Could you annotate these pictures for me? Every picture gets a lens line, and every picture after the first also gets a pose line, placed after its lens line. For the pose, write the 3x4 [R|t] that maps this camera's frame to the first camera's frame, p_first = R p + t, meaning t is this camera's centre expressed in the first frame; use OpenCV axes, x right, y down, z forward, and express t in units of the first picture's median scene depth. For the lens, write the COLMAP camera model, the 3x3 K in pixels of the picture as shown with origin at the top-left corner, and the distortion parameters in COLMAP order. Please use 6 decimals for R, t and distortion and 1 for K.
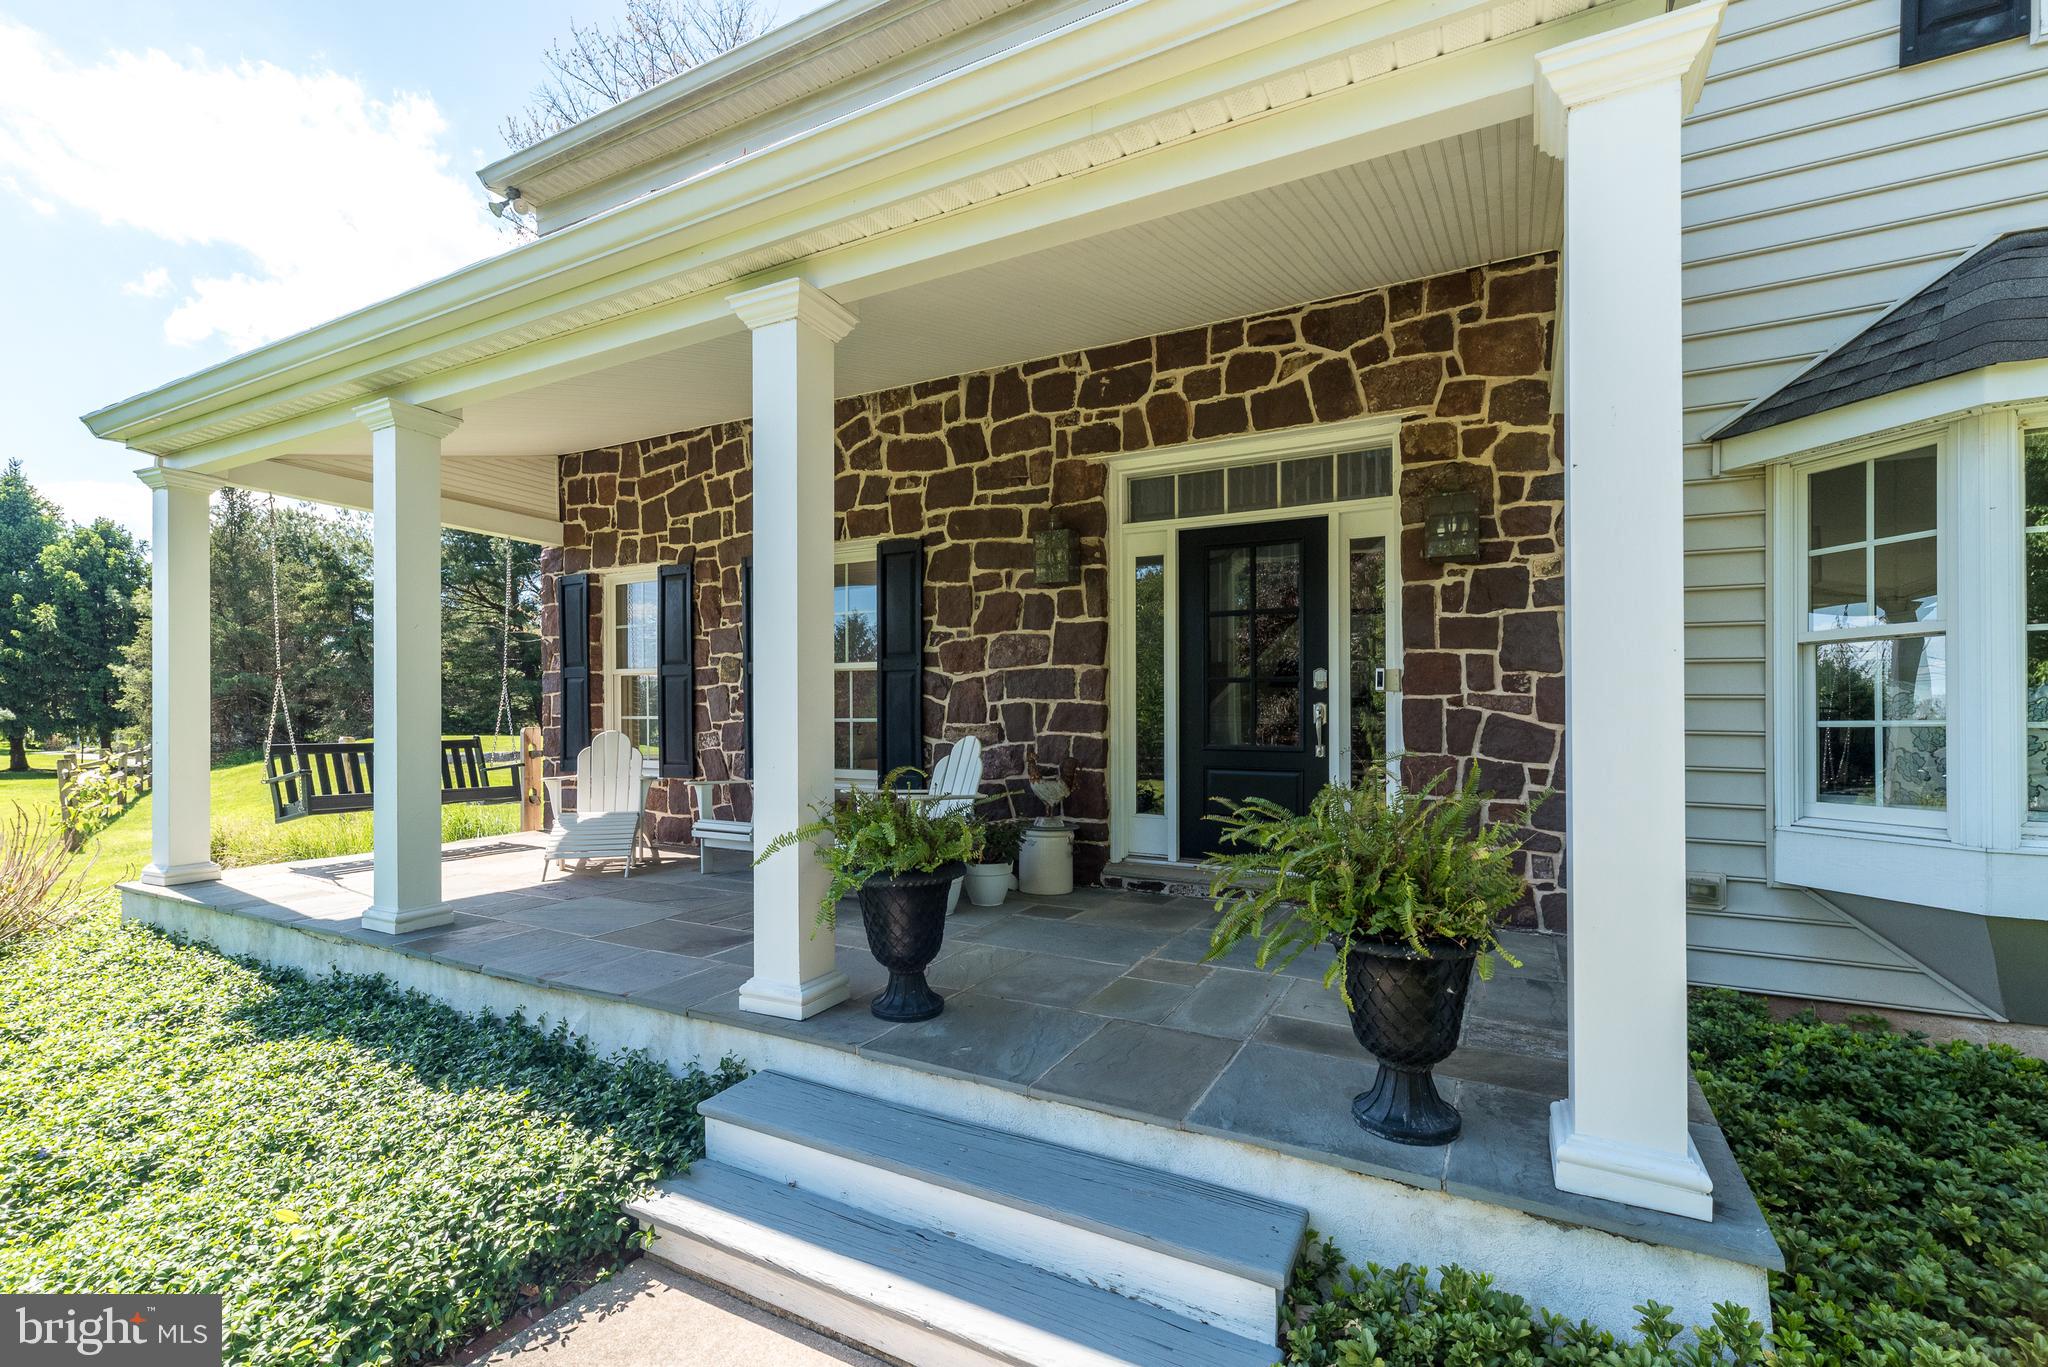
lens RADIAL K [[897.6, 0, 1028.3], [0, 897.6, 696.9], [0, 0, 1]] dist [0.002708, 0.000211]
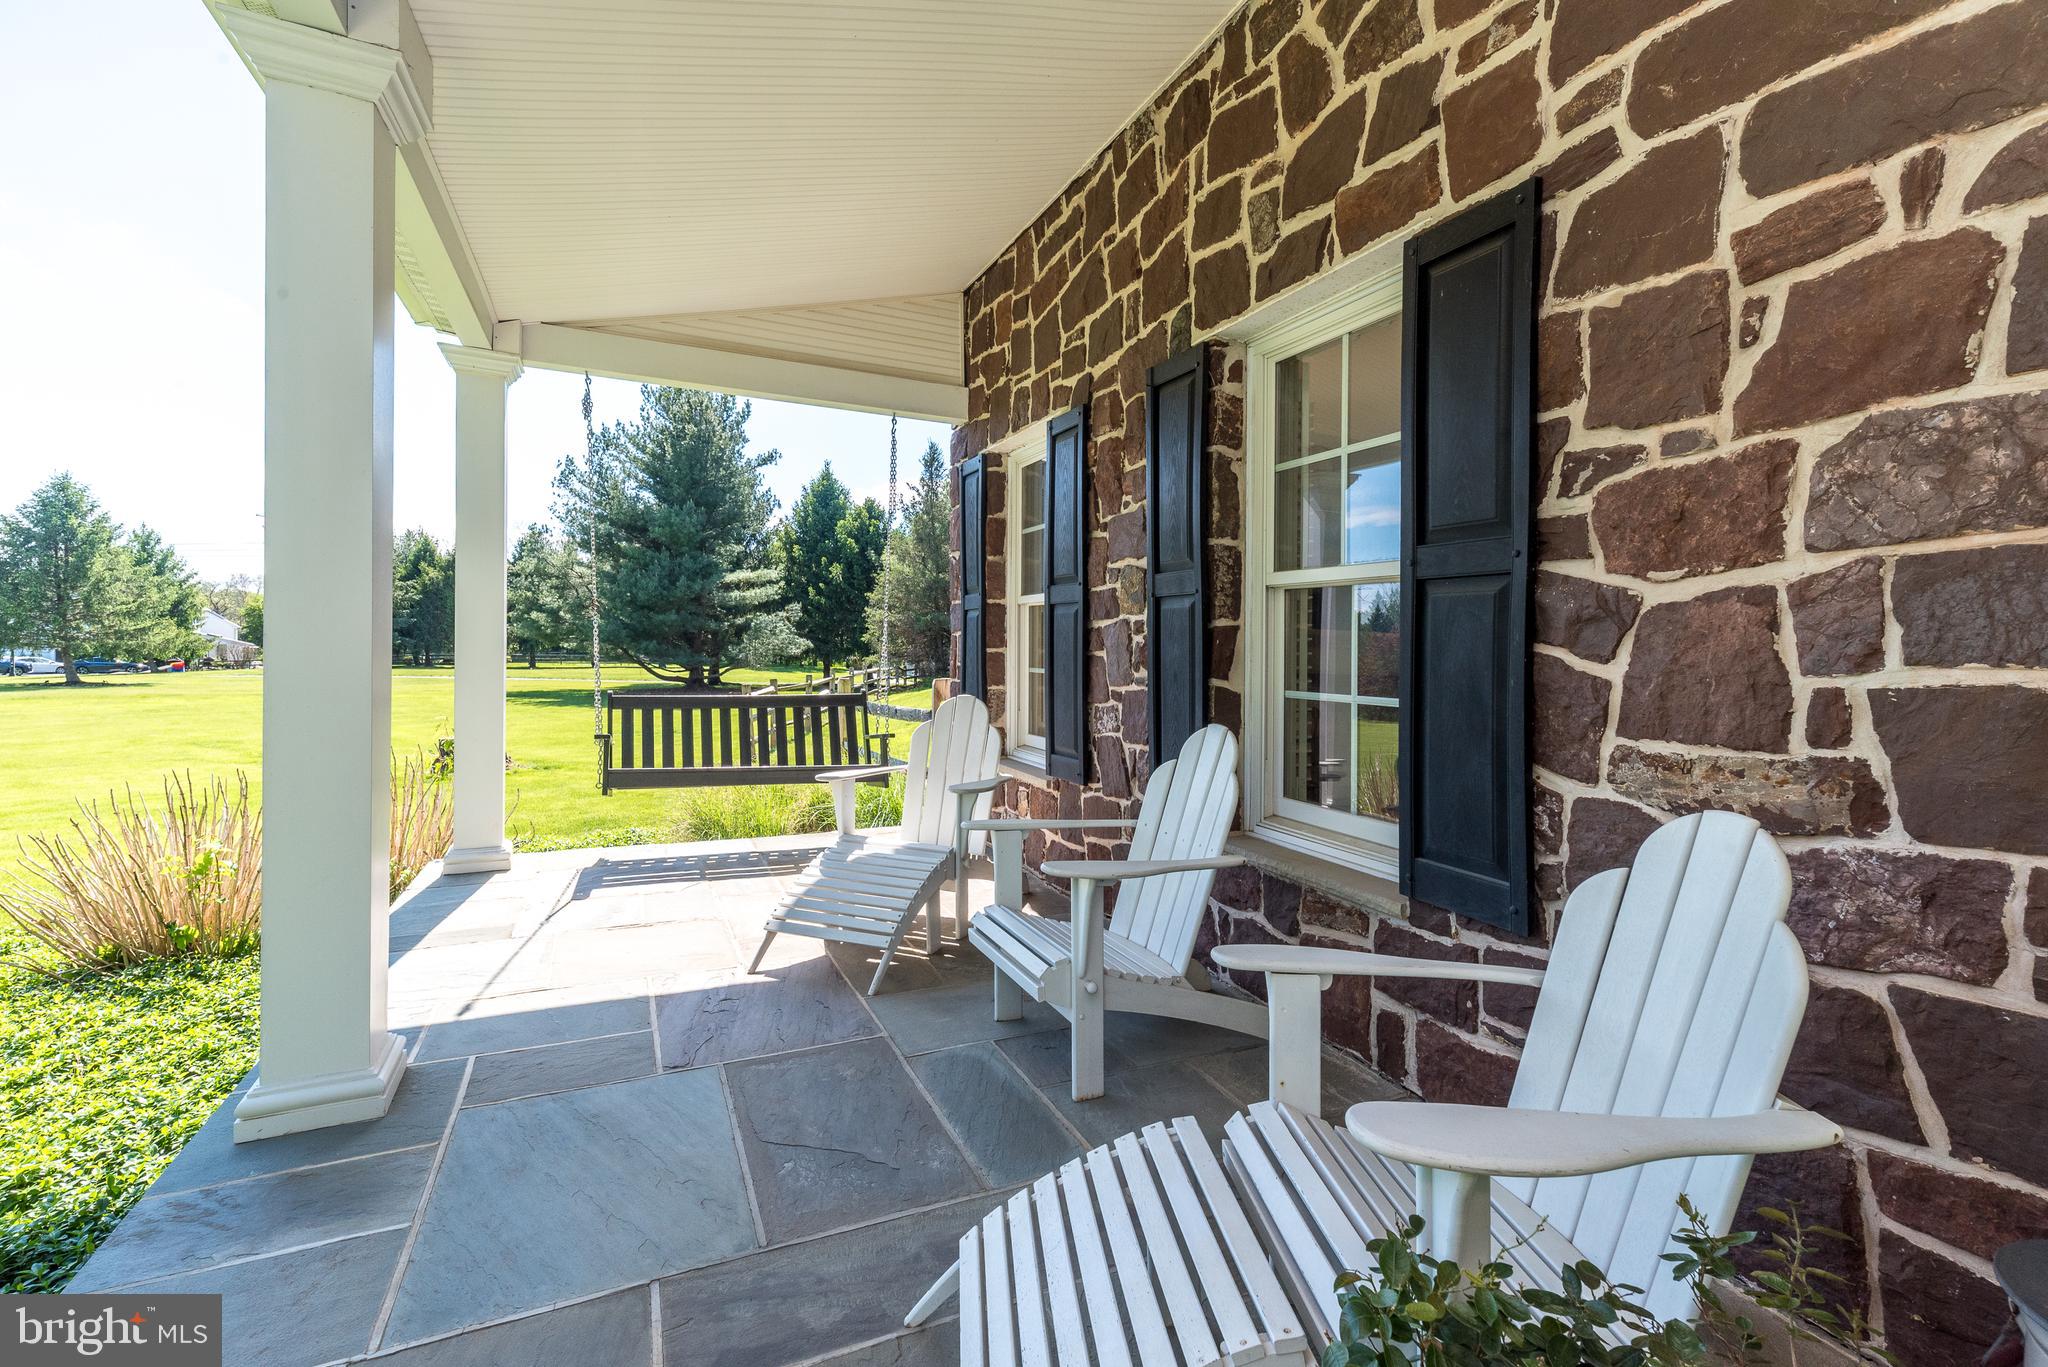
lens RADIAL K [[917.5, 0, 1026.6], [0, 917.5, 637.0], [0, 0, 1]] dist [0.006237, 0.000444]
pose [[0.788097, 0.009250, -0.615482, -0.055294], [-0.007772, 0.999957, 0.005076, -0.005612], [0.615502, 0.000783, 0.788135, 0.611775]]
